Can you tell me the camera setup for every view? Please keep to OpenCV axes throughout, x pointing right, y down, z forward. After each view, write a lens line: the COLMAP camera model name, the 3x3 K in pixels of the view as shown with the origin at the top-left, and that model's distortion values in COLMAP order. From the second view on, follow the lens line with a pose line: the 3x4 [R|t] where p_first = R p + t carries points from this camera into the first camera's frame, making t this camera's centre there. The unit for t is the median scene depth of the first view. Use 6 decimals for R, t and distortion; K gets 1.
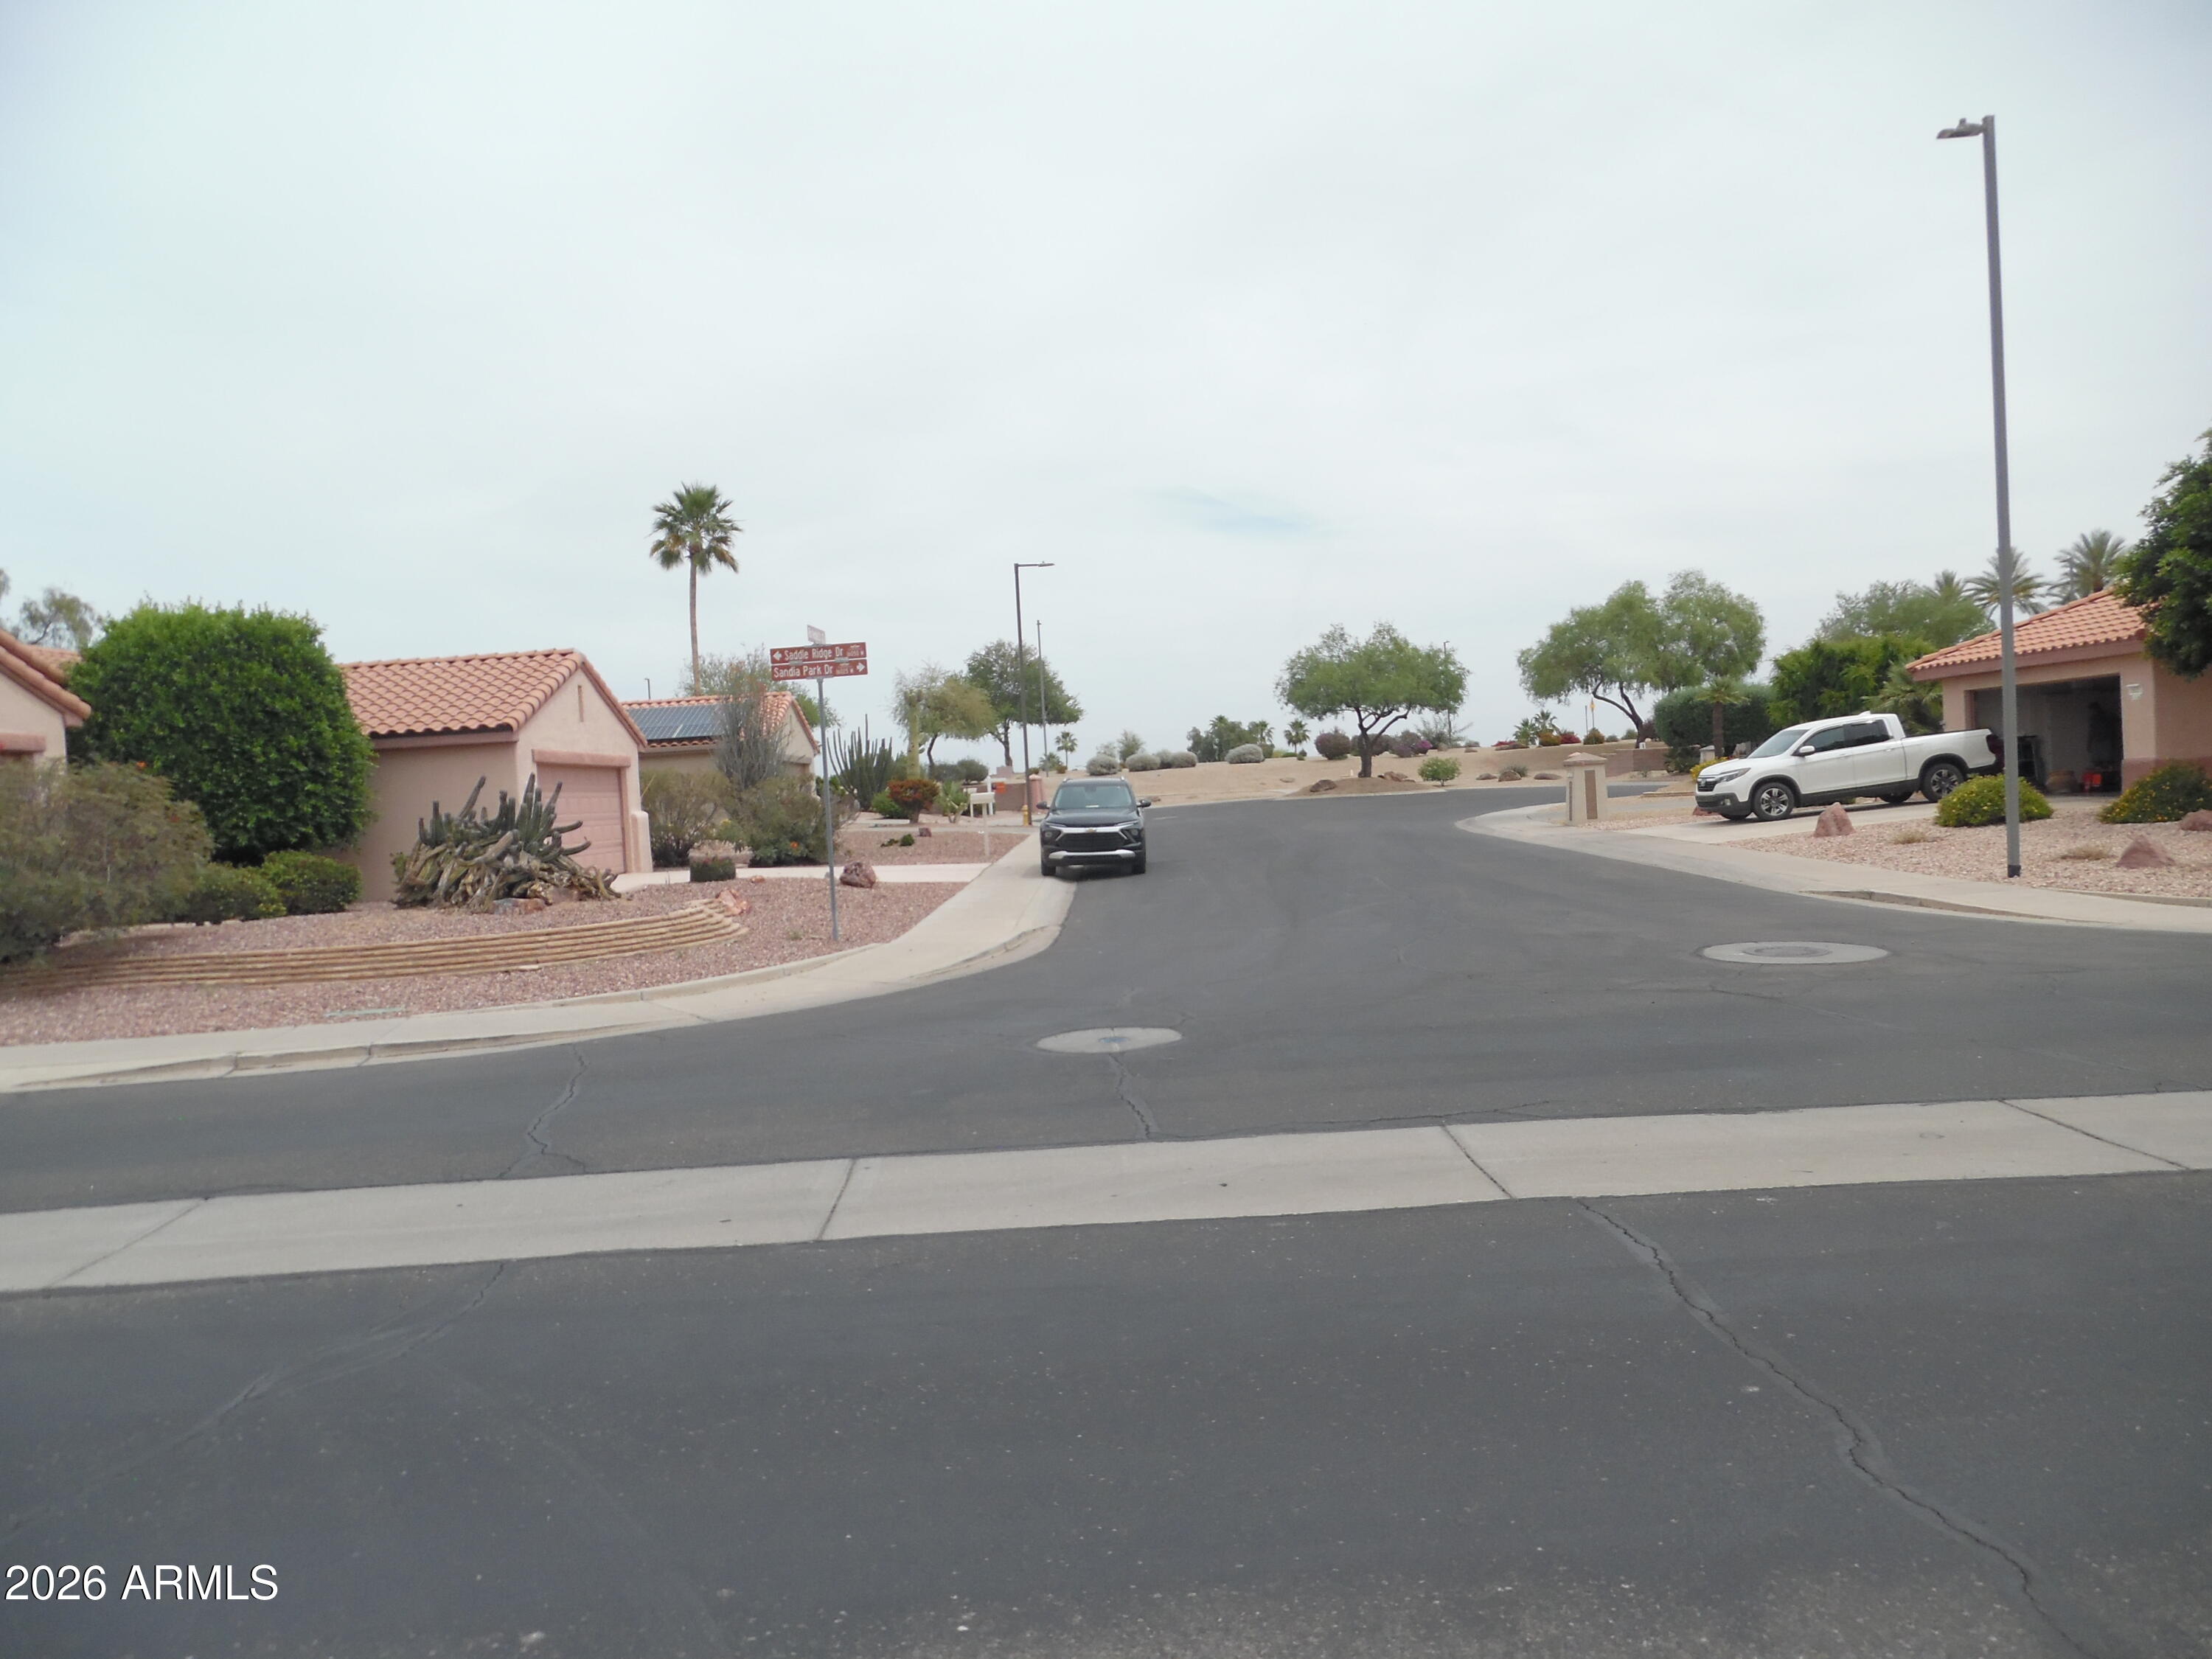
lens RADIAL K [[1558.9, 0, 1106.8], [0, 1558.9, 828.6], [0, 0, 1]] dist [-0.003246, -0.004004]
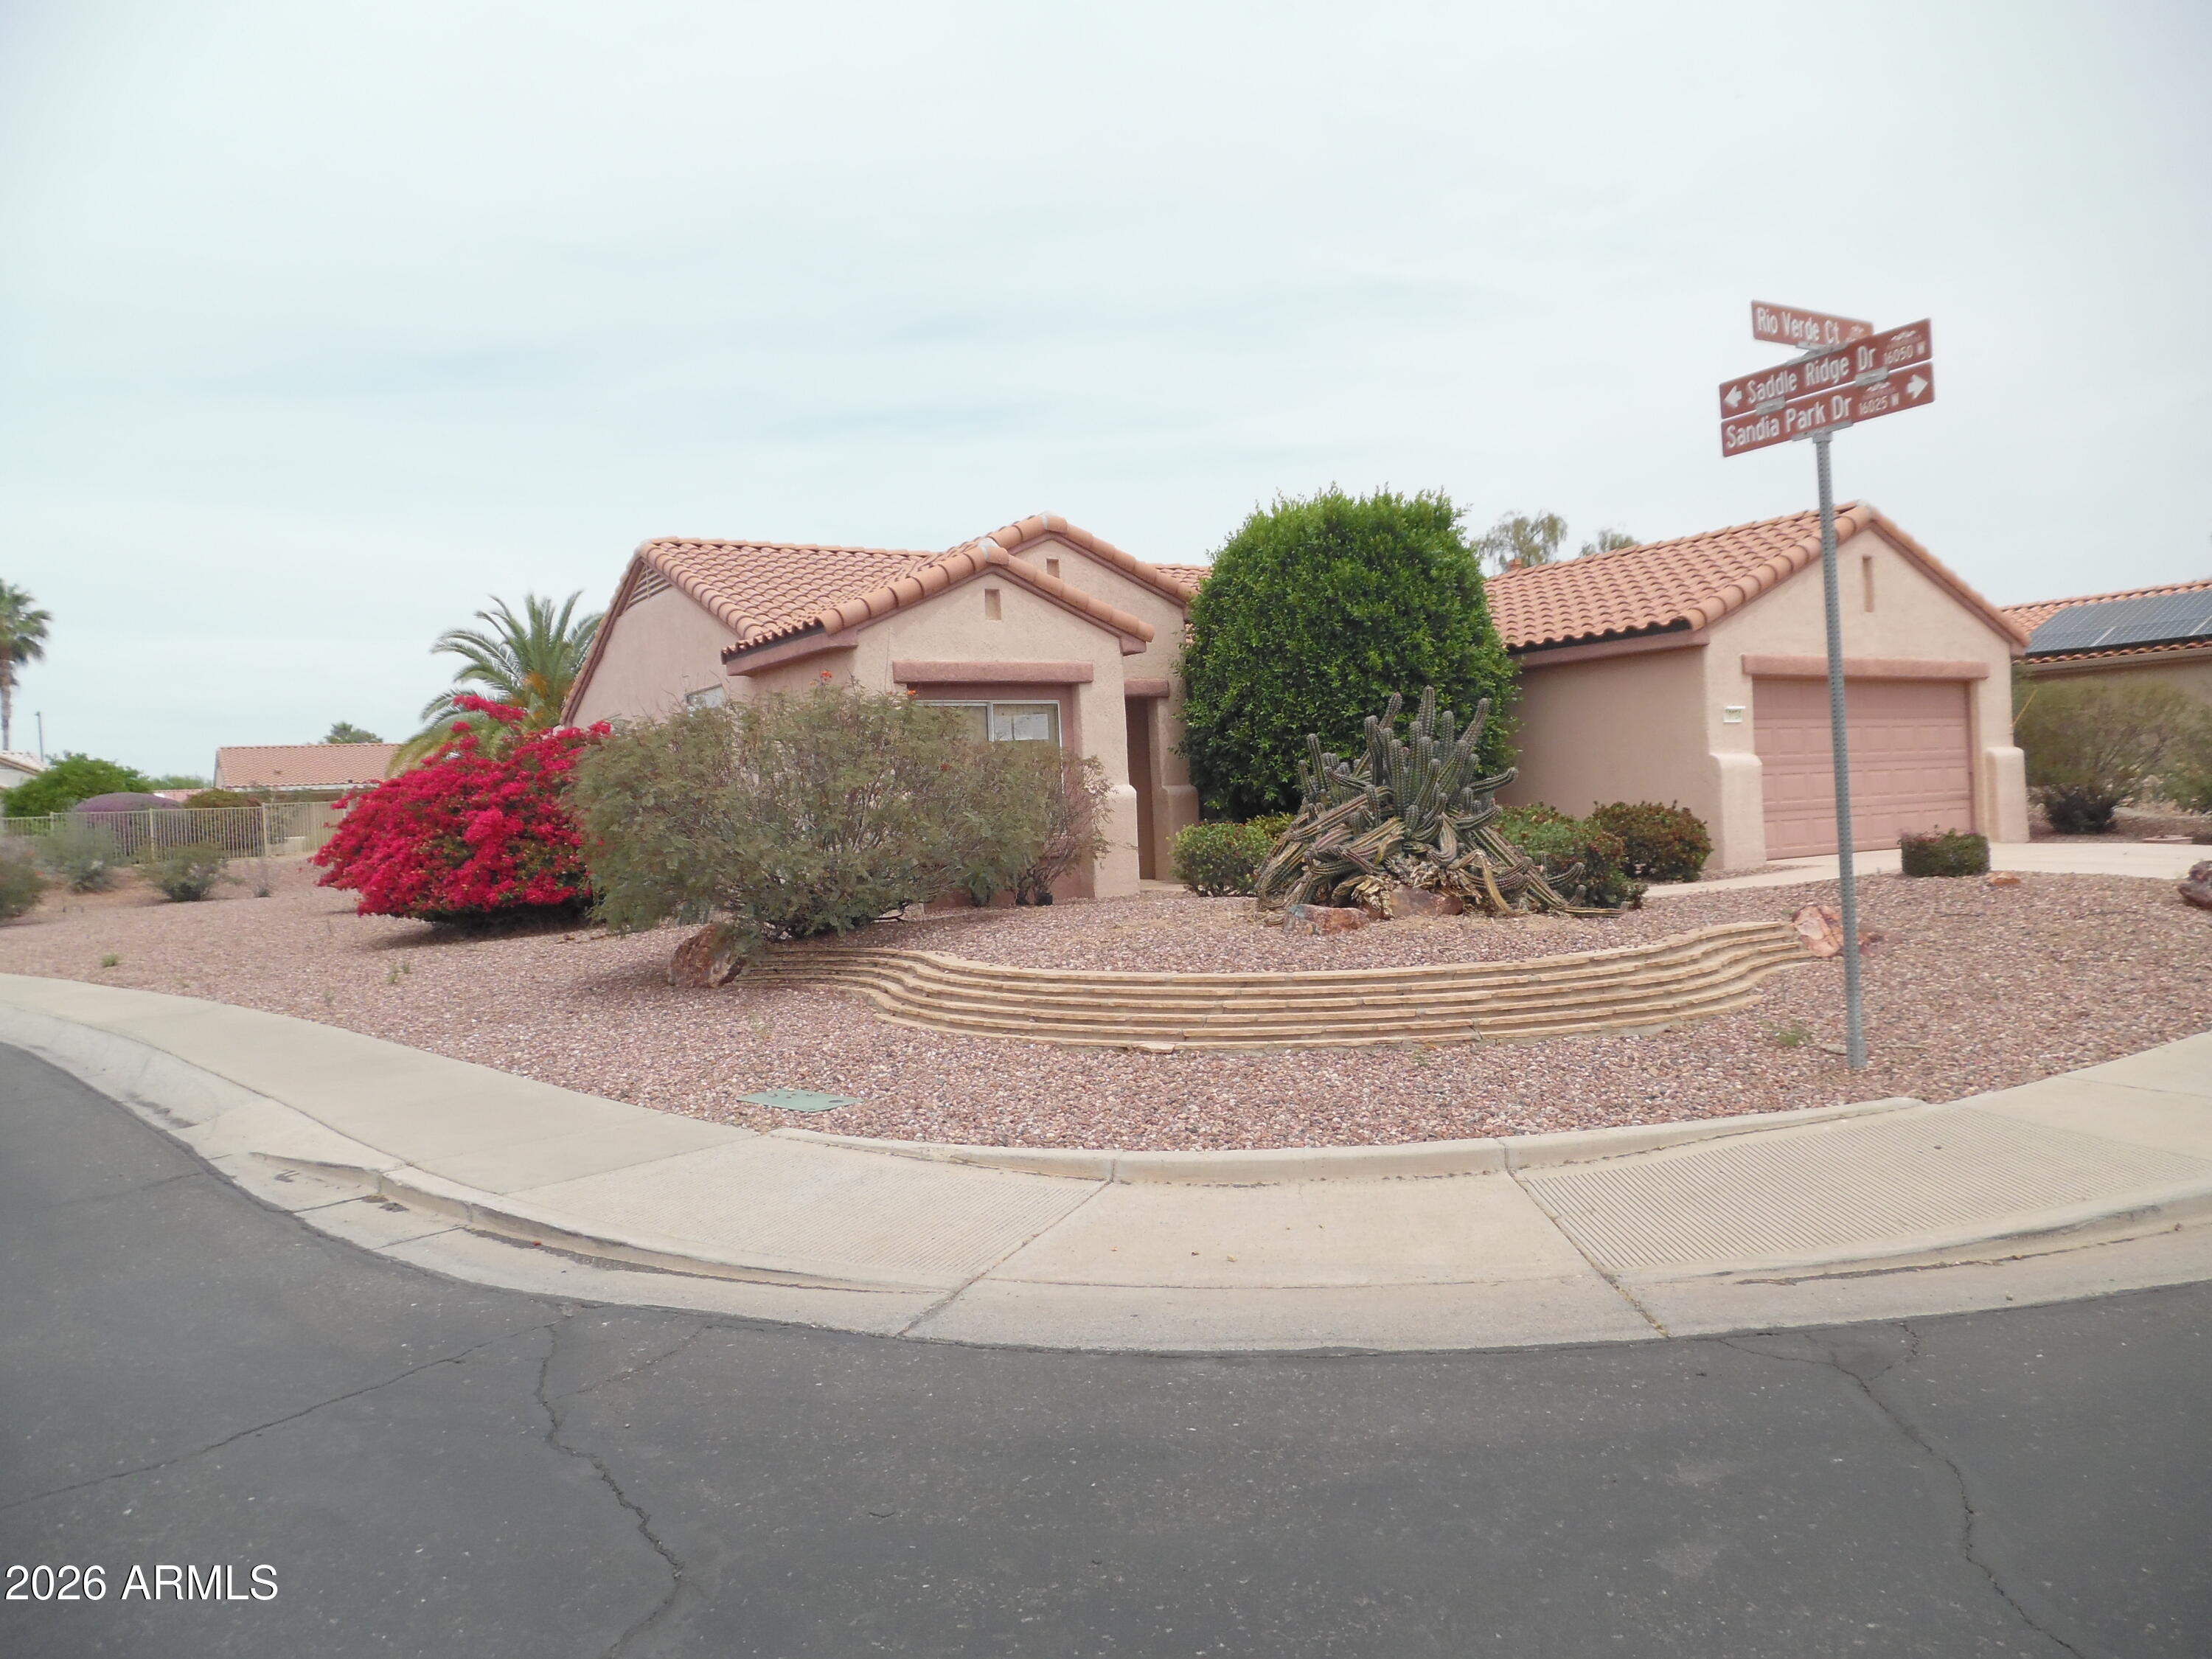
lens RADIAL K [[1558.9, 0, 1106.1], [0, 1558.9, 839.7], [0, 0, 1]] dist [-0.003246, -0.004004]
pose [[0.550513, 0.049165, -0.833378, 0.046244], [-0.007039, 0.998502, 0.054257, -0.007947], [0.834797, -0.024003, 0.550035, 0.473340]]
